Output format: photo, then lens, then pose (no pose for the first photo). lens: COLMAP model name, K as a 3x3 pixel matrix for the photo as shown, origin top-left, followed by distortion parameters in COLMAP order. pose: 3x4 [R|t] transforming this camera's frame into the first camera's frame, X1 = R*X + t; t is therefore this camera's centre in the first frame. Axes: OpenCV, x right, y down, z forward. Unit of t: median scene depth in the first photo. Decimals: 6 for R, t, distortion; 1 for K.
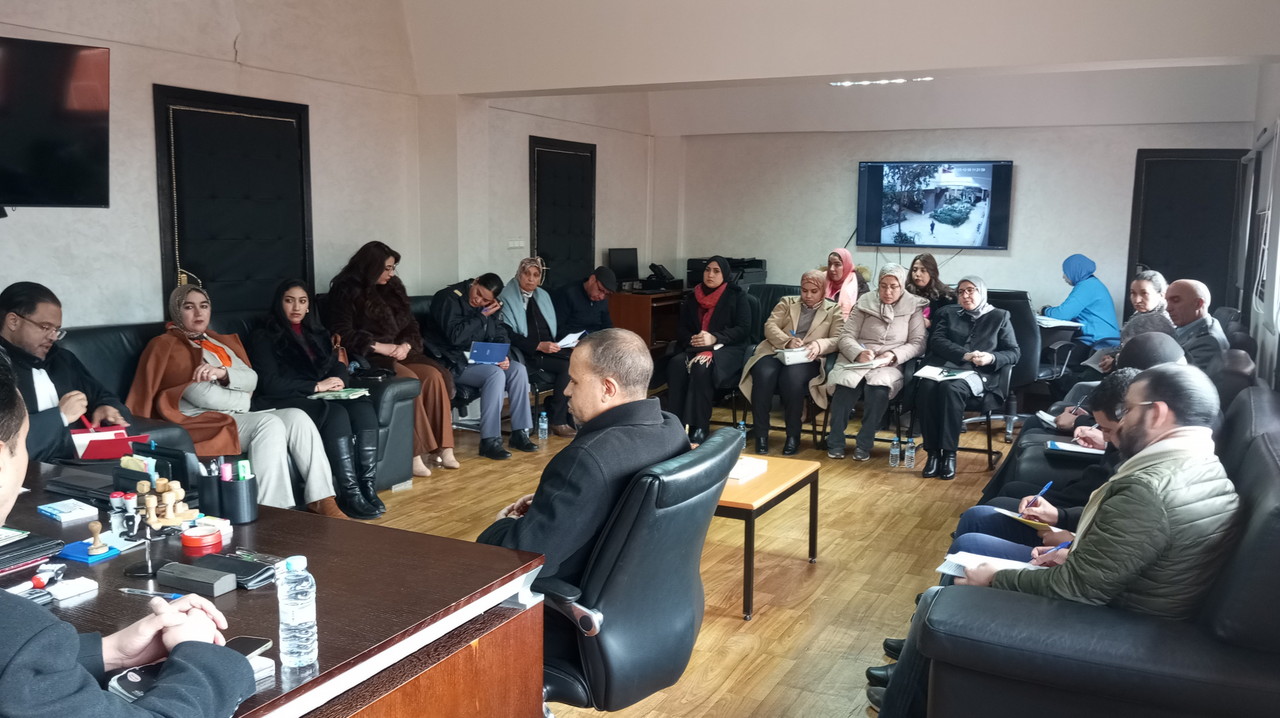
lens RADIAL K [[1071.9, 0, 635.1], [0, 1071.9, 352.2], [0, 0, 1]] dist [0.086701, -0.188650]
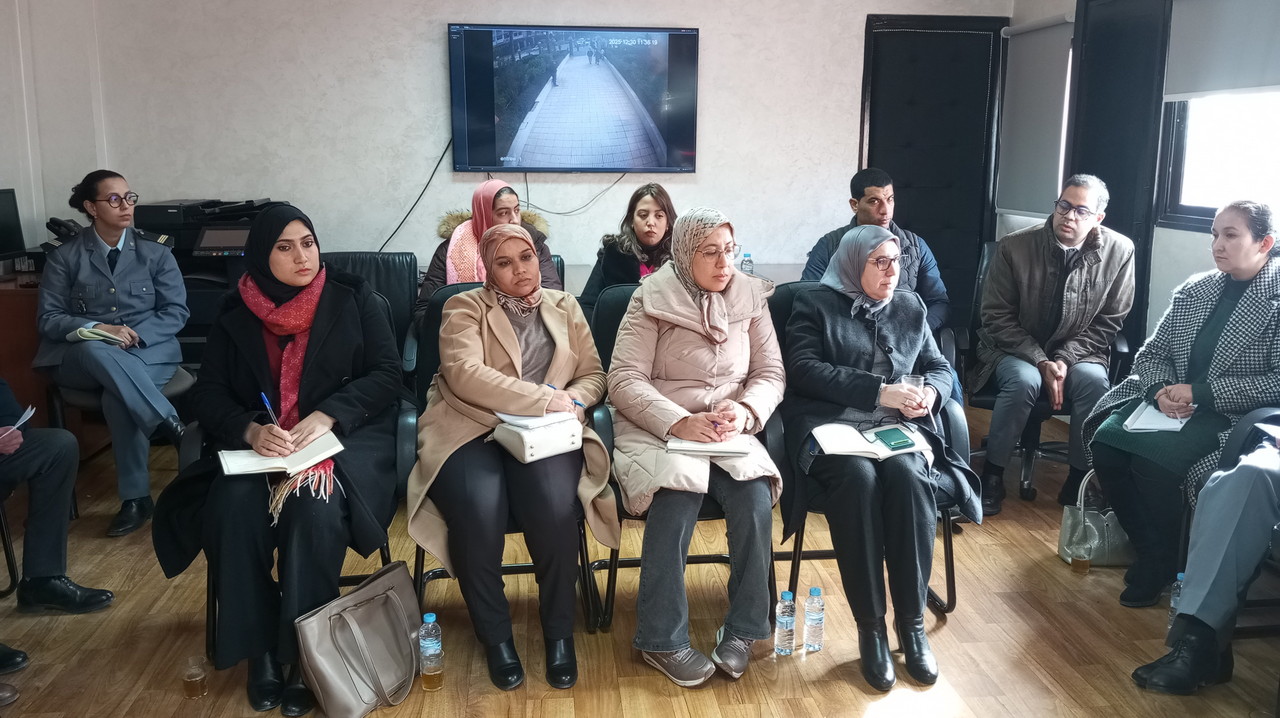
lens RADIAL K [[1071.9, 0, 635.1], [0, 1071.9, 352.2], [0, 0, 1]] dist [0.086701, -0.188650]
pose [[0.843827, -0.115148, 0.524115, -0.036681], [0.080114, 0.992792, 0.089134, -0.063414], [-0.530601, -0.033225, 0.846970, 0.617062]]
